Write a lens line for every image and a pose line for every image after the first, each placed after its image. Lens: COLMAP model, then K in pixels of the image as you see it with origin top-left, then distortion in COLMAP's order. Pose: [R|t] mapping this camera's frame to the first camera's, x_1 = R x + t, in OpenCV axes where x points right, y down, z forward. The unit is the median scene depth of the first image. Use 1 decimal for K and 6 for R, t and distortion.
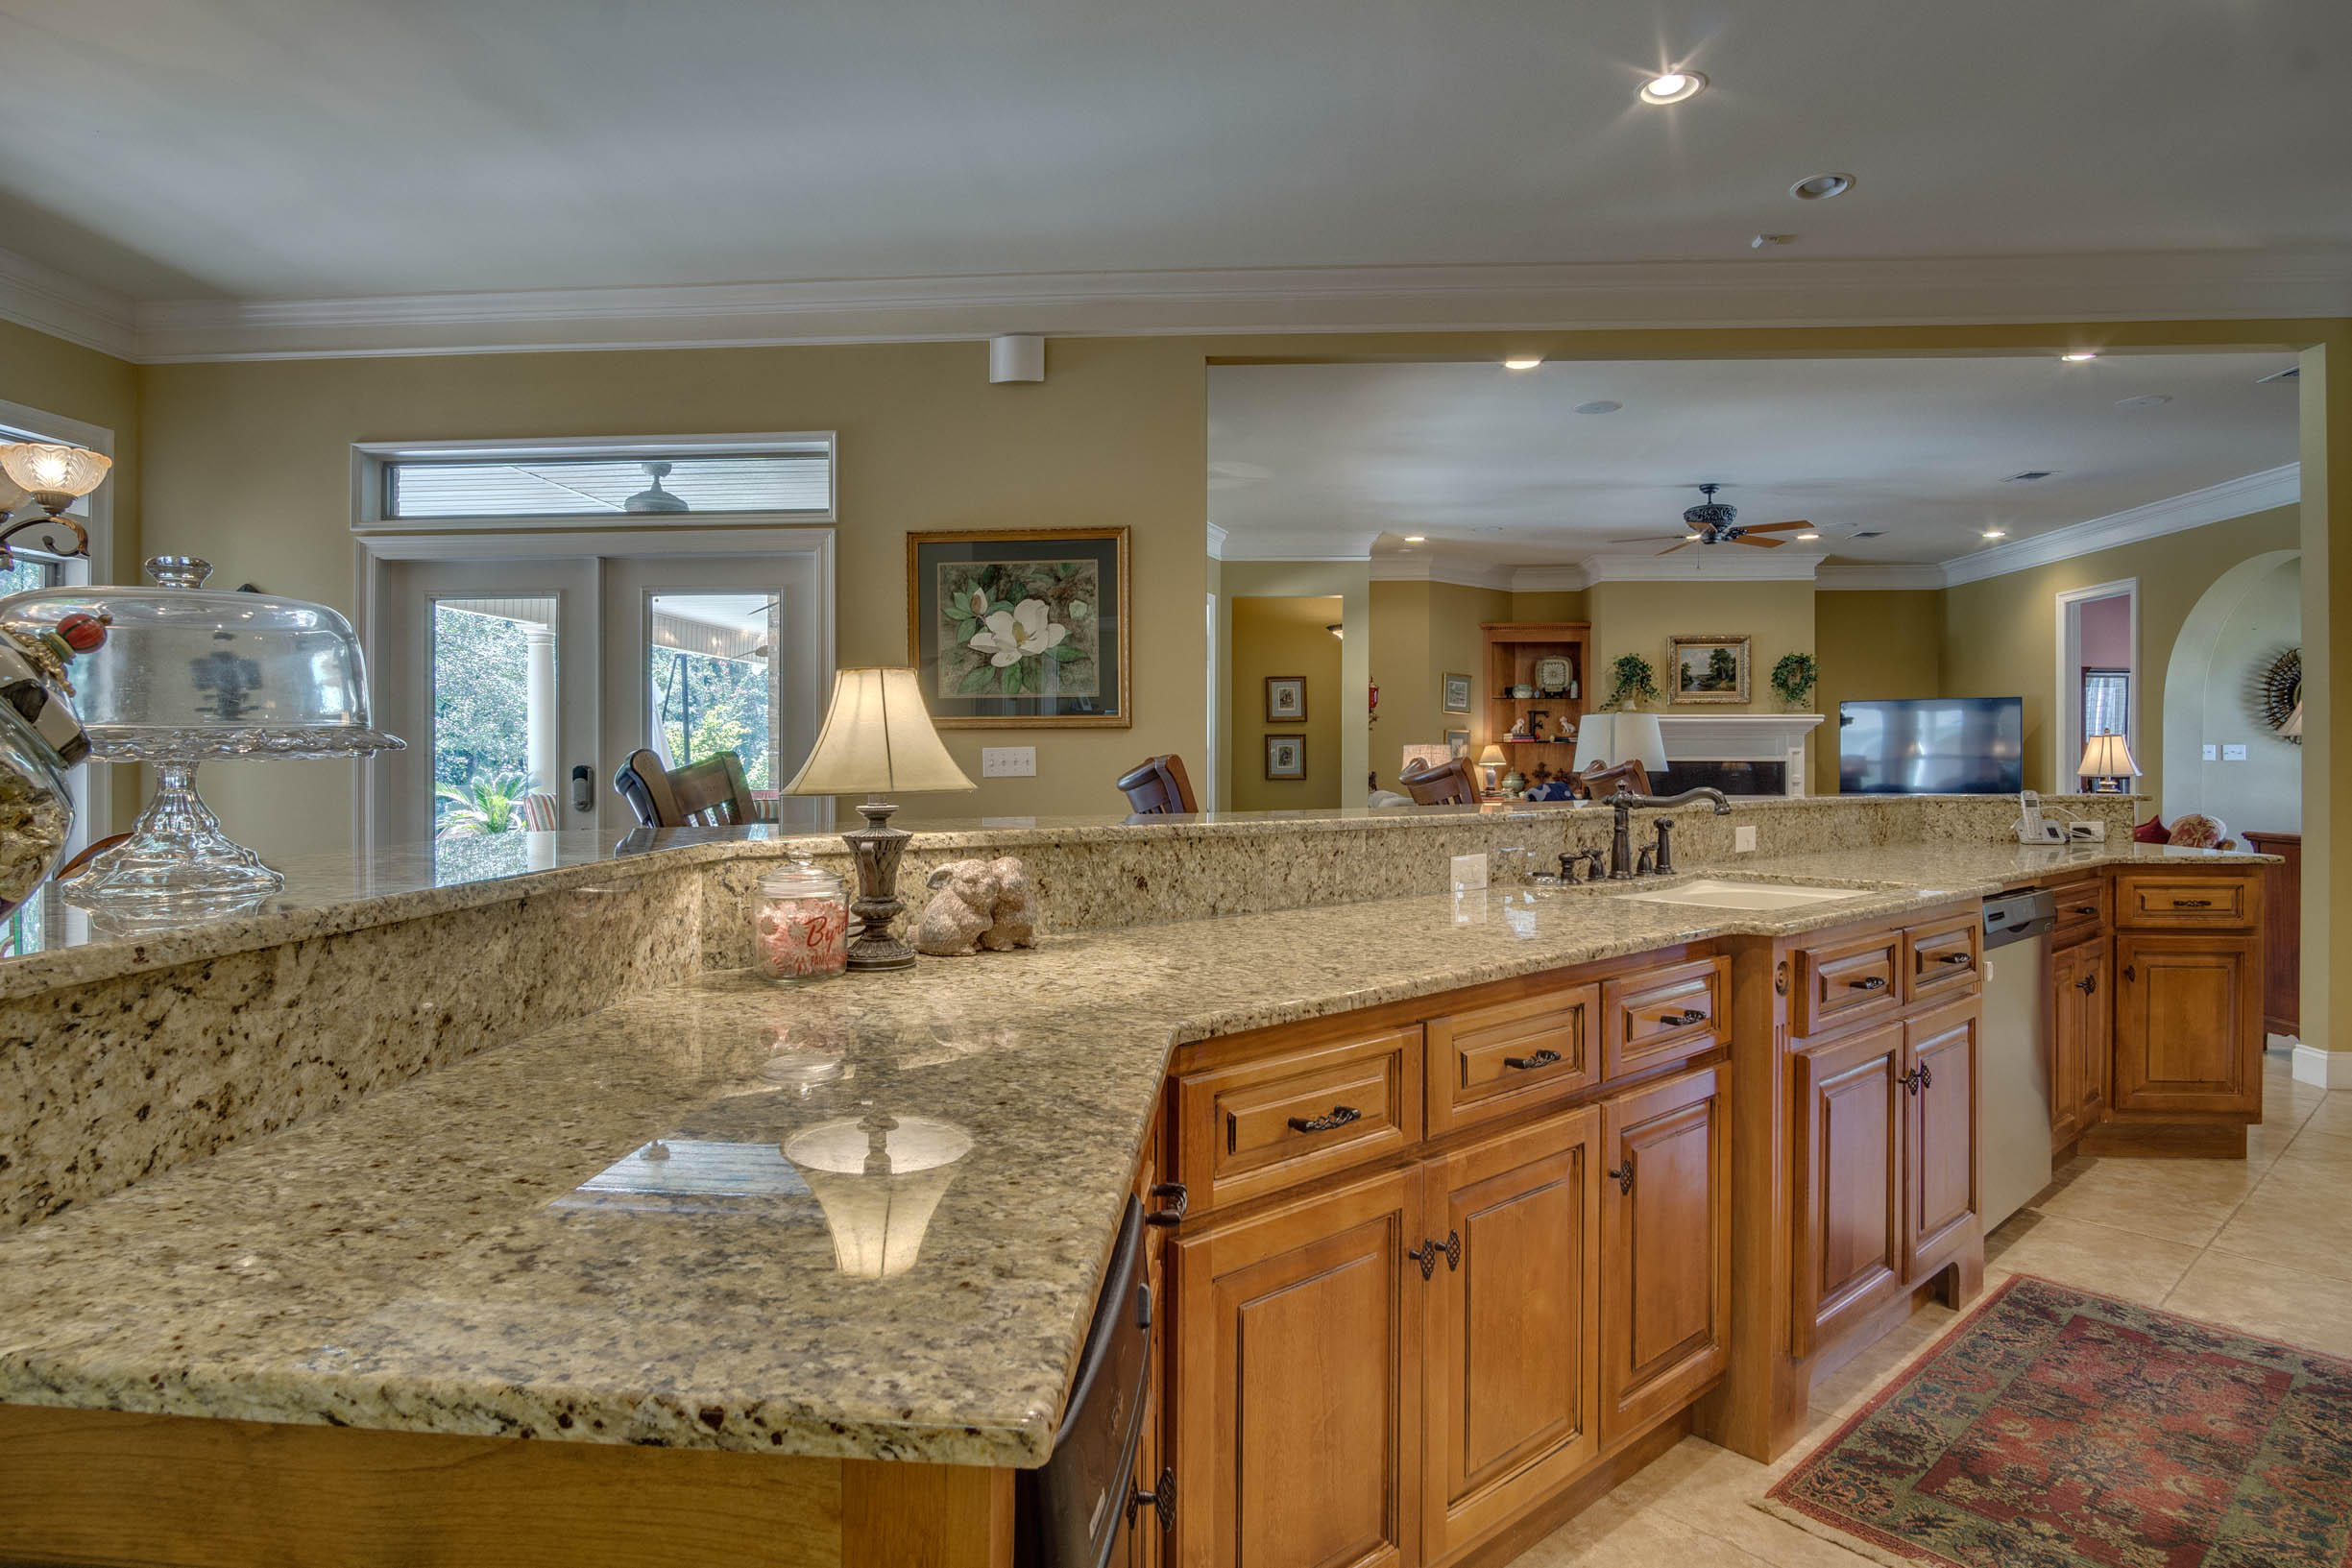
lens RADIAL K [[1266.6, 0, 1177.8], [0, 1266.6, 752.9], [0, 0, 1]] dist [-0.026543, 0.001202]
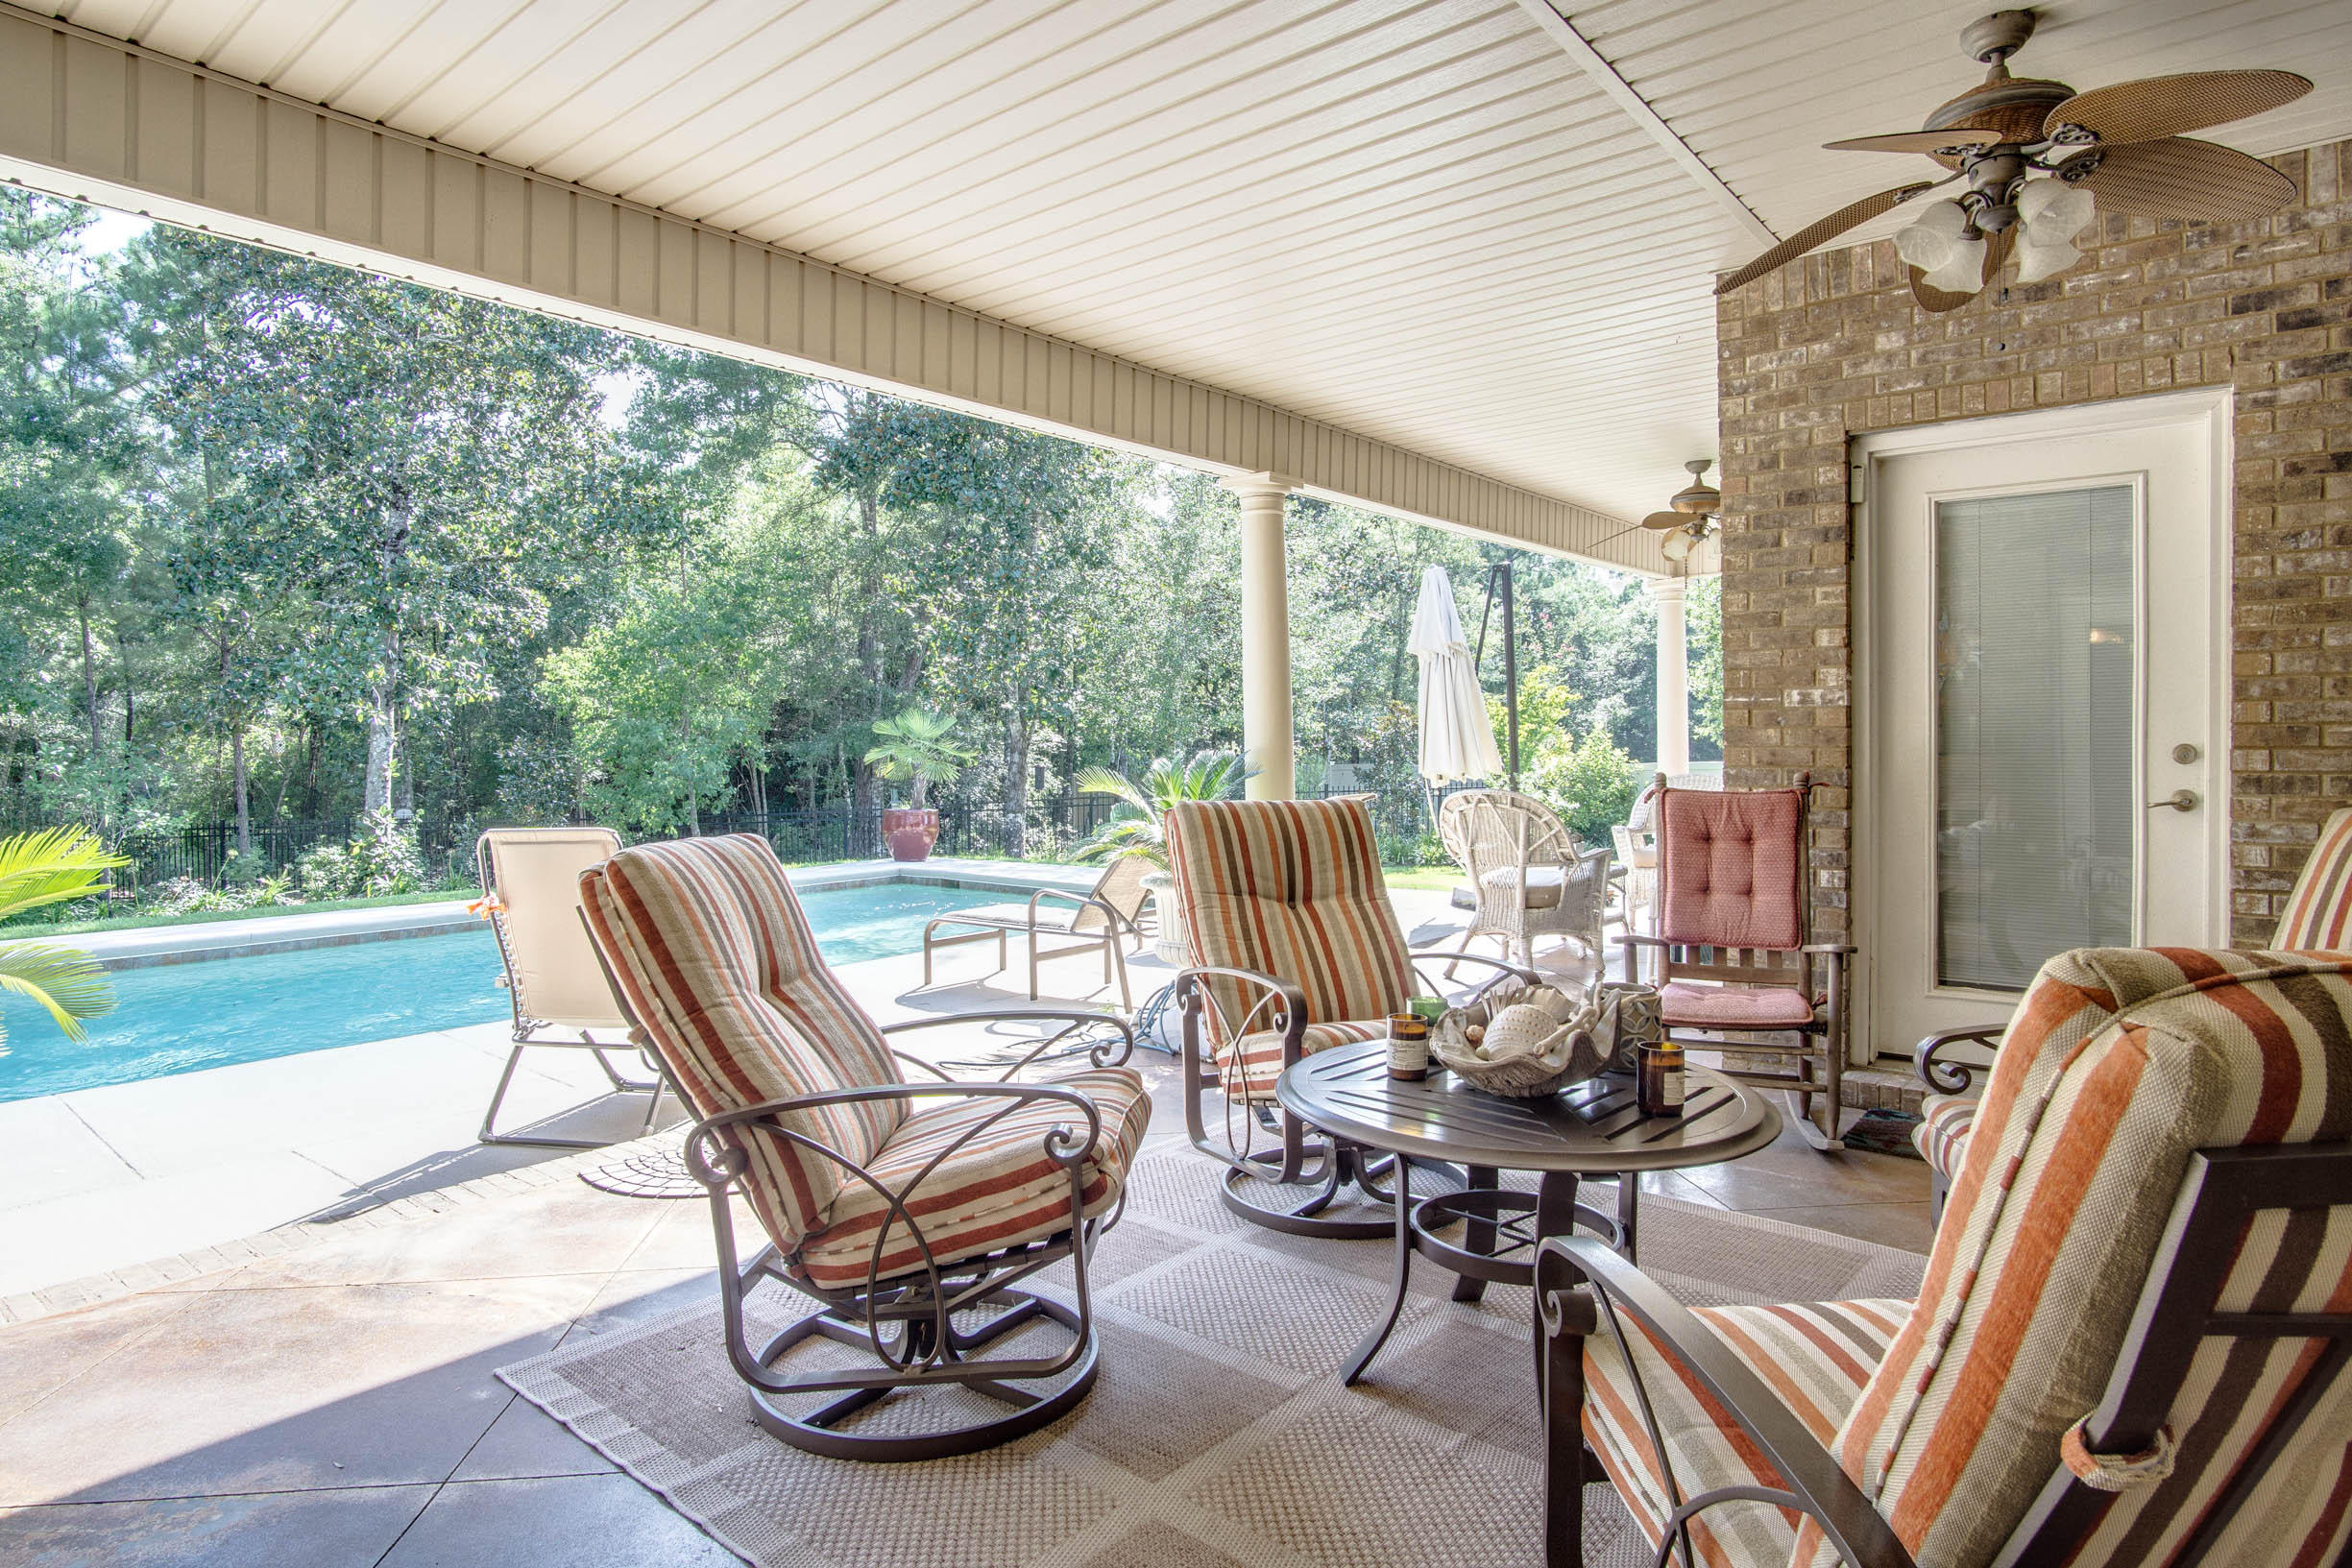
lens RADIAL K [[1321.4, 0, 1138.2], [0, 1321.4, 764.0], [0, 0, 1]] dist [-0.030095, 0.003283]
pose [[0.805309, 0.002174, -0.592851, -0.479331], [0.012832, 0.999695, 0.021097, 0.018974], [0.592716, -0.024597, 0.805036, 1.143624]]
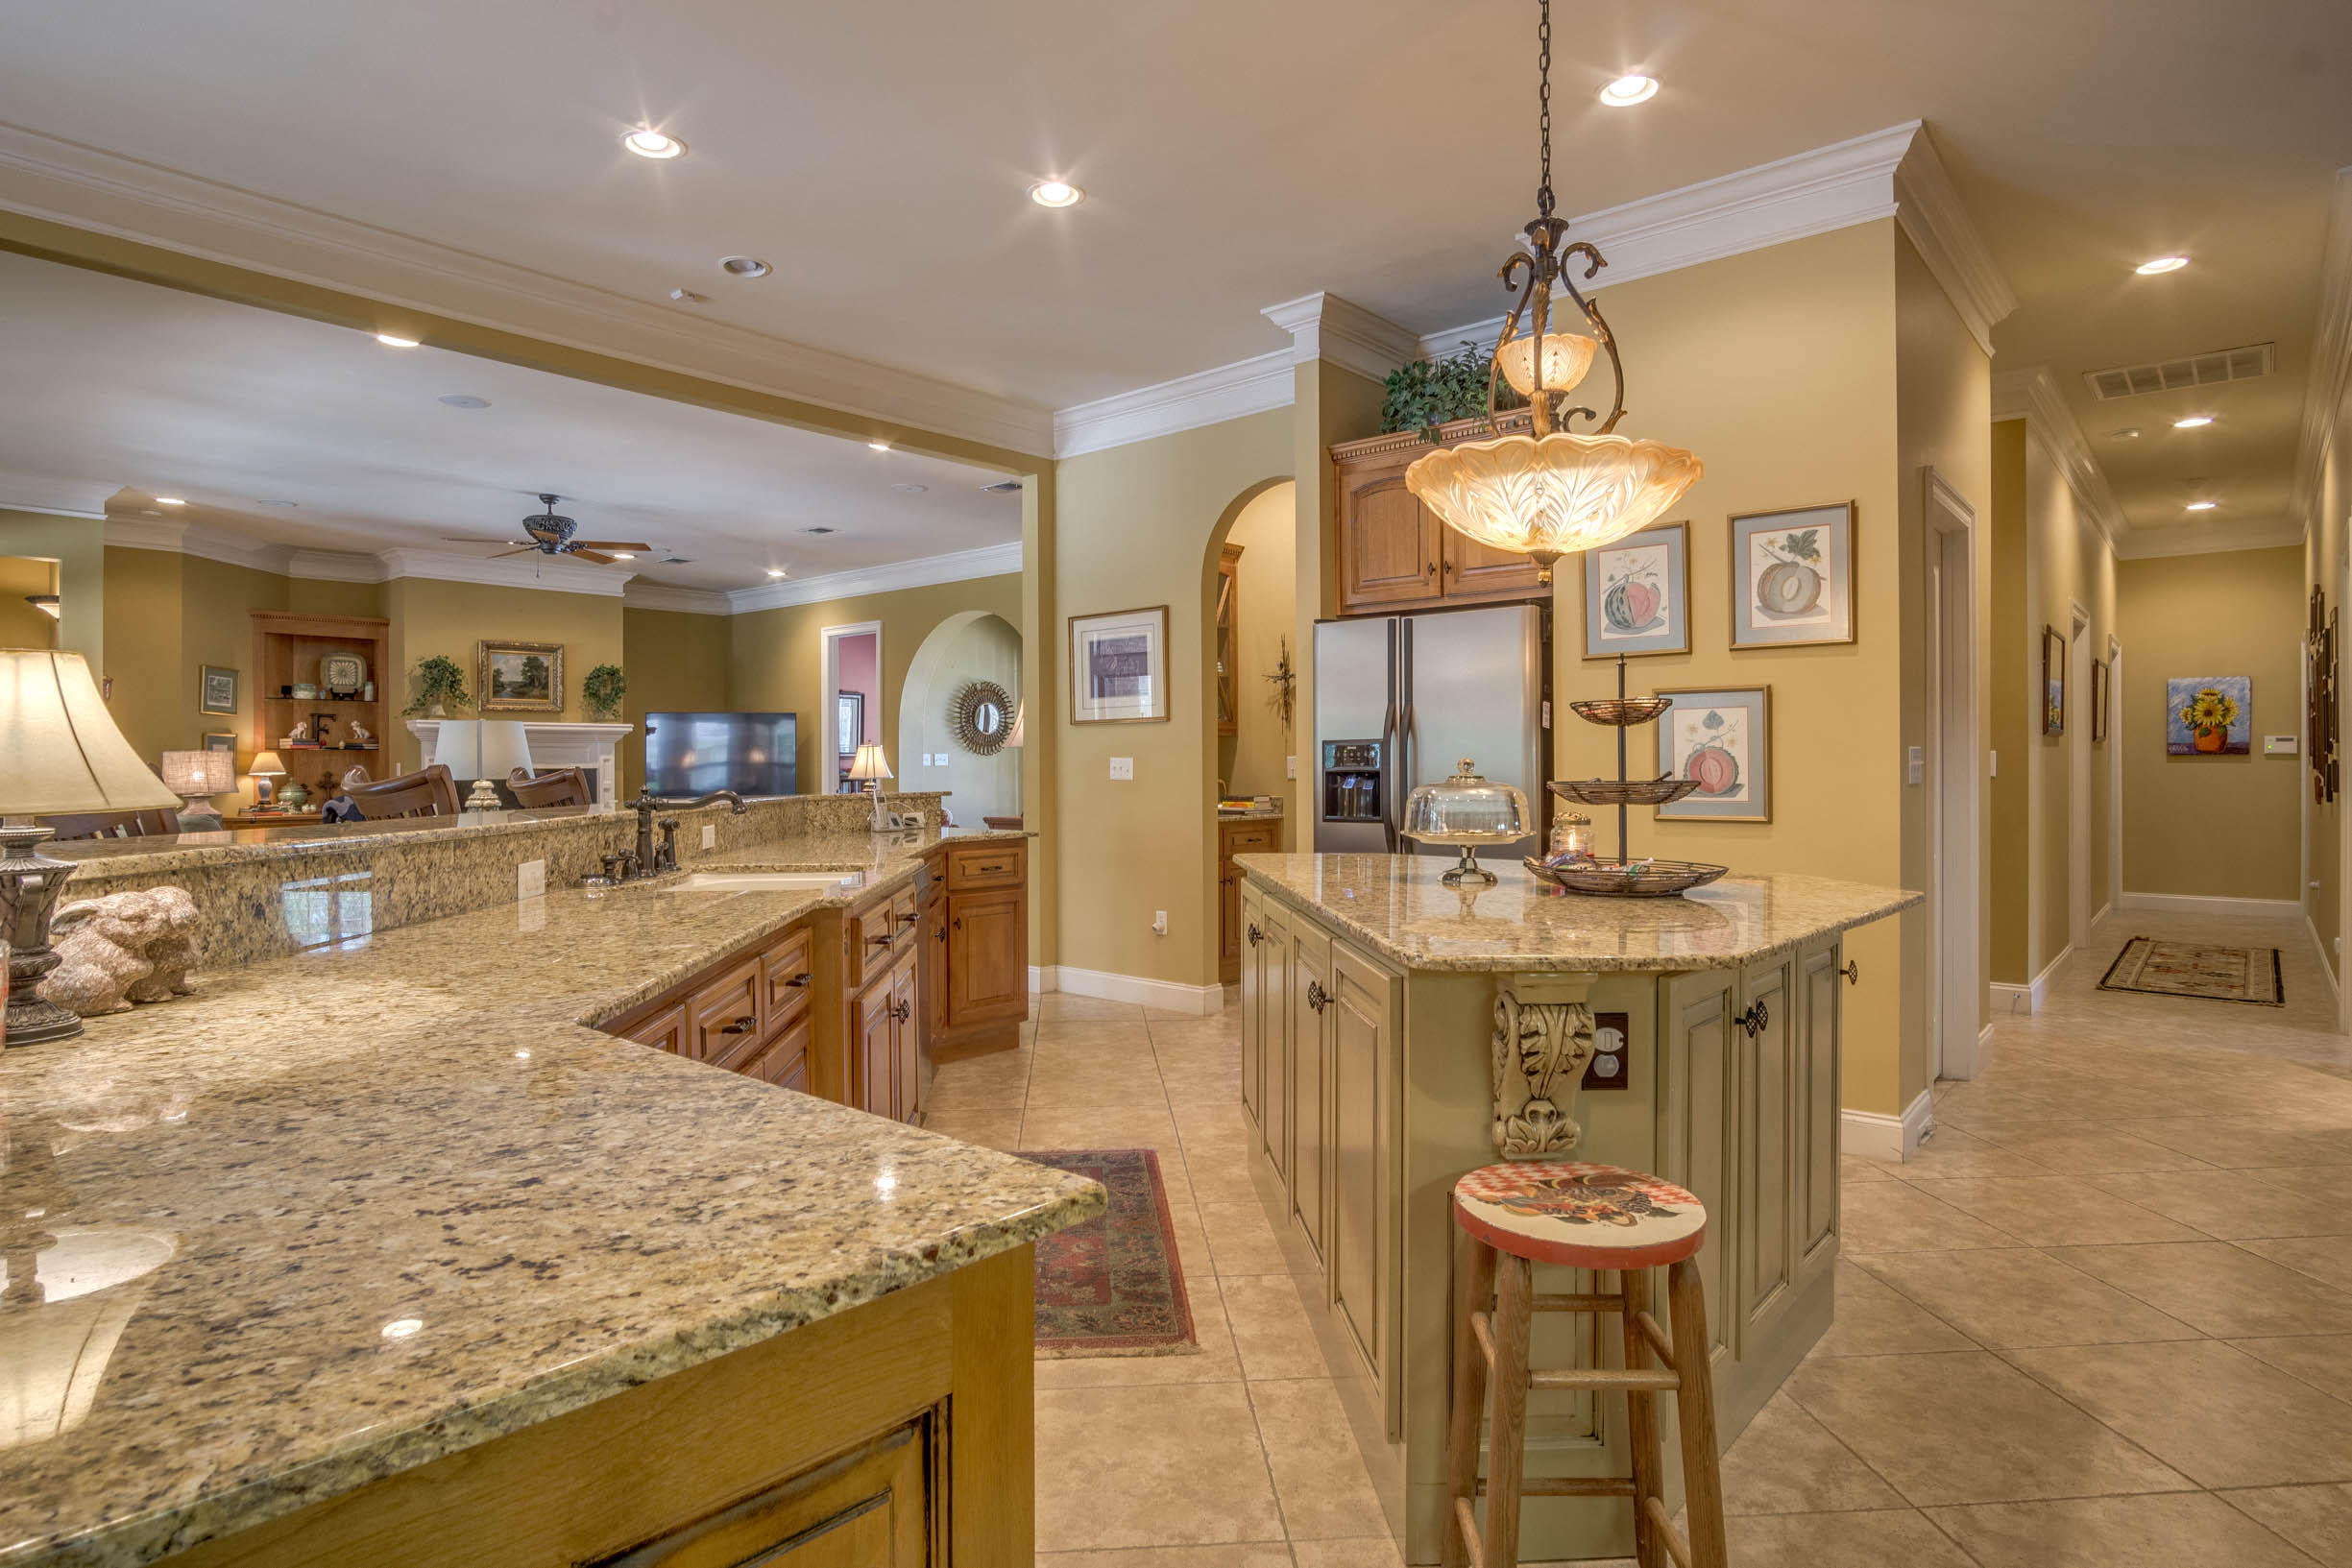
lens RADIAL K [[1267.4, 0, 1154.1], [0, 1267.4, 761.5], [0, 0, 1]] dist [-0.024046, 0.002251]
pose [[0.609686, -0.001943, 0.792641, -0.140866], [0.001418, 0.999998, 0.001361, 0.000288], [-0.792642, 0.000294, 0.609688, -0.001345]]
